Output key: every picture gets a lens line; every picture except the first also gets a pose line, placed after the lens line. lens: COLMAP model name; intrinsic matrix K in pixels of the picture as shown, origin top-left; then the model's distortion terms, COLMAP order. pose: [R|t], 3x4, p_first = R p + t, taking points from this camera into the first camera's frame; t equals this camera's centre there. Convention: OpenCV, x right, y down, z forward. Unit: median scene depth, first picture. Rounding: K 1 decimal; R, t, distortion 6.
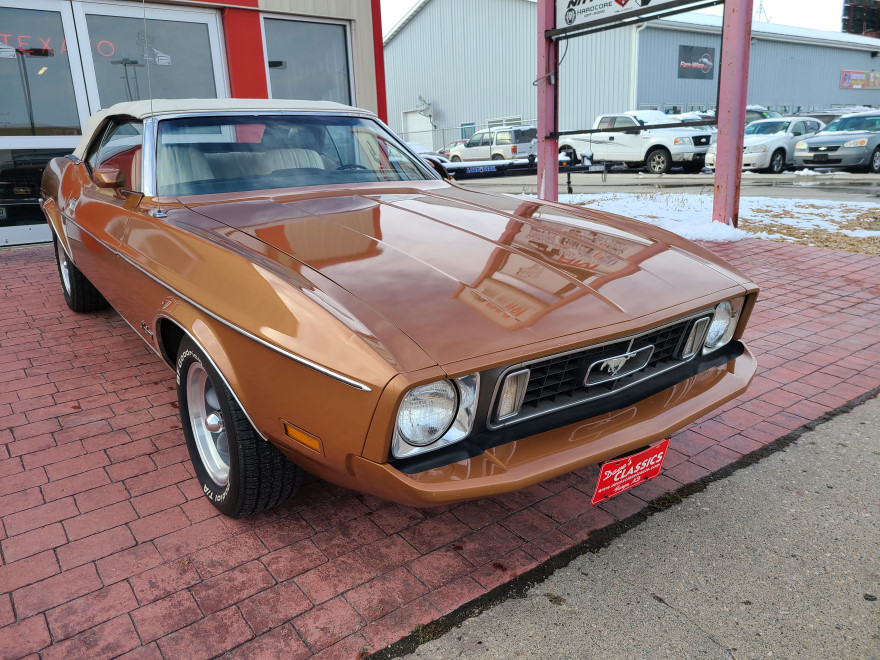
lens RADIAL K [[658.0, 0, 441.8], [0, 658.0, 326.8], [0, 0, 1]] dist [0.060350, -0.046414]
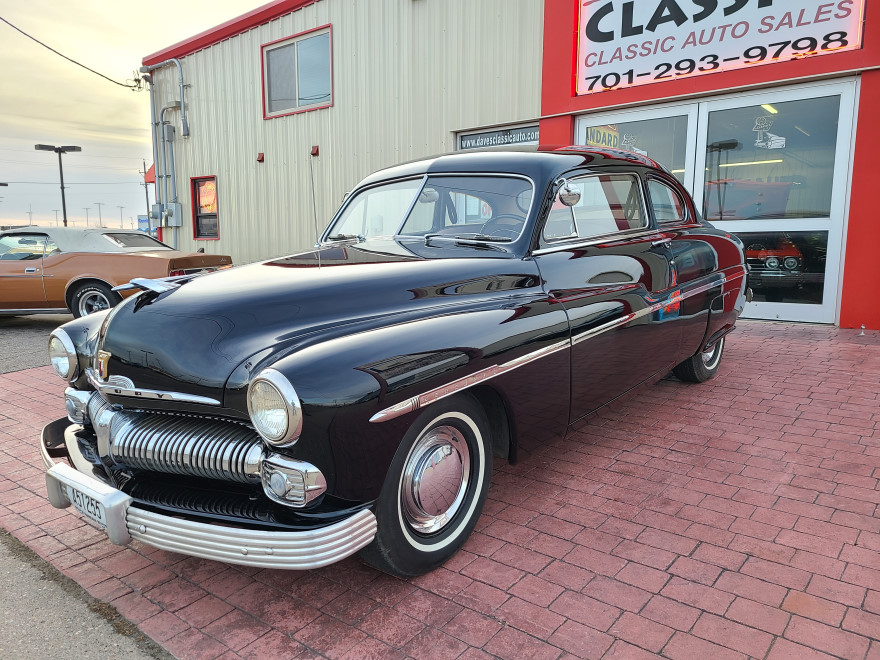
lens RADIAL K [[658.0, 0, 428.4], [0, 658.0, 336.9], [0, 0, 1]] dist [0.060350, -0.046414]
pose [[0.234803, 0.171758, -0.956748, 0.519022], [-0.257684, 0.960049, 0.109111, -0.139957], [0.937266, 0.220919, 0.269681, 0.426388]]
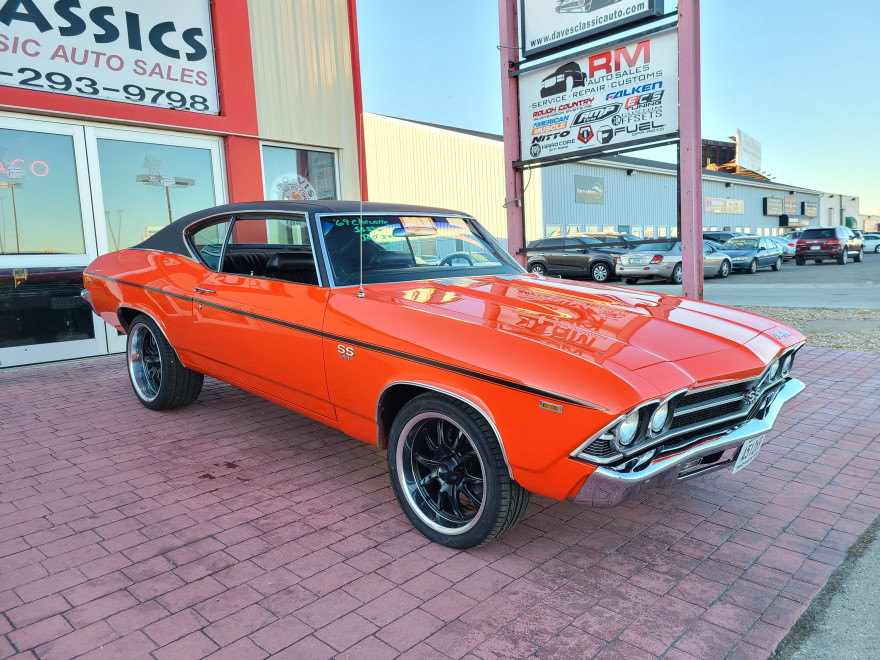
lens RADIAL K [[658.0, 0, 449.0], [0, 658.0, 337.3], [0, 0, 1]] dist [0.060350, -0.046414]
pose [[0.984780, -0.026872, 0.171715, -0.216668], [0.052934, 0.987412, -0.149052, 0.012399], [-0.165549, 0.155873, 0.973806, -0.033115]]
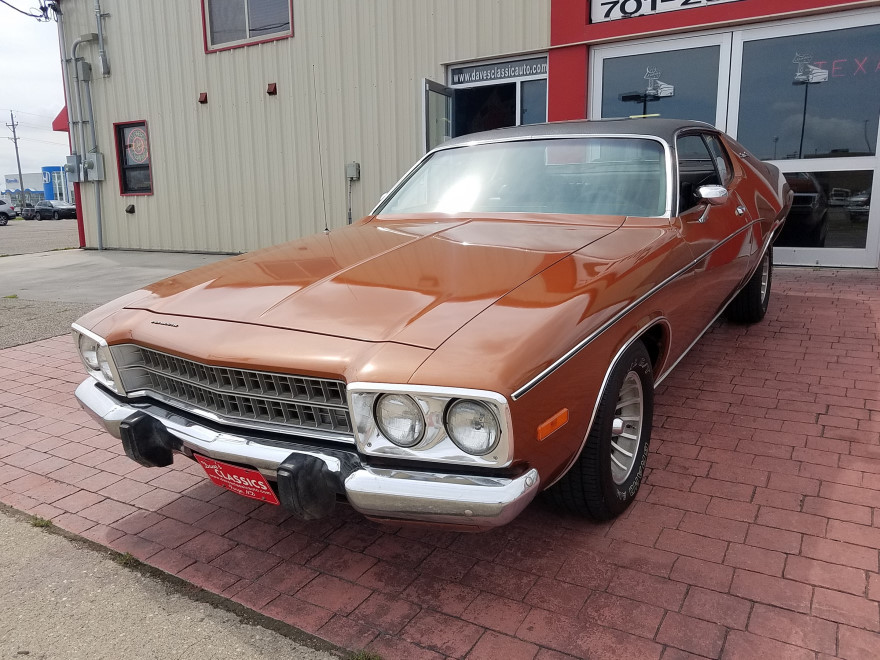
lens RADIAL K [[692.2, 0, 417.7], [0, 692.2, 342.3], [0, 0, 1]] dist [-0.004276, 0.001892]
pose [[0.353740, 0.220644, -0.908947, 0.381895], [-0.234355, 0.961689, 0.142242, -0.080473], [0.905509, 0.162700, 0.391897, 0.265771]]
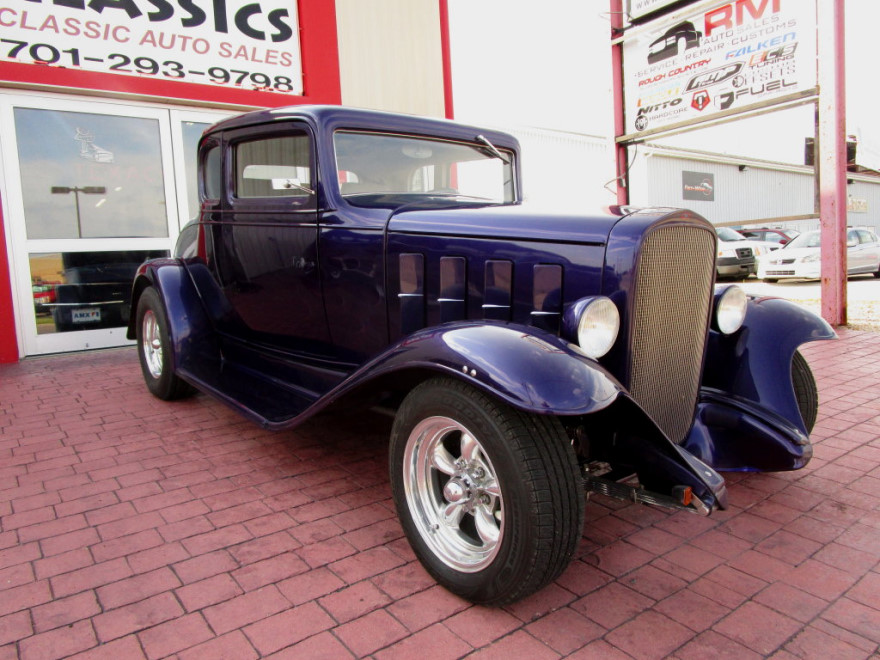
lens RADIAL K [[629.0, 0, 435.6], [0, 629.0, 342.1], [0, 0, 1]] dist [-0.038406, 0.011450]
pose [[0.999889, -0.011948, -0.008937, -0.166081], [0.010465, 0.988517, -0.150748, 0.008942], [0.010635, 0.150638, 0.988532, 0.145271]]
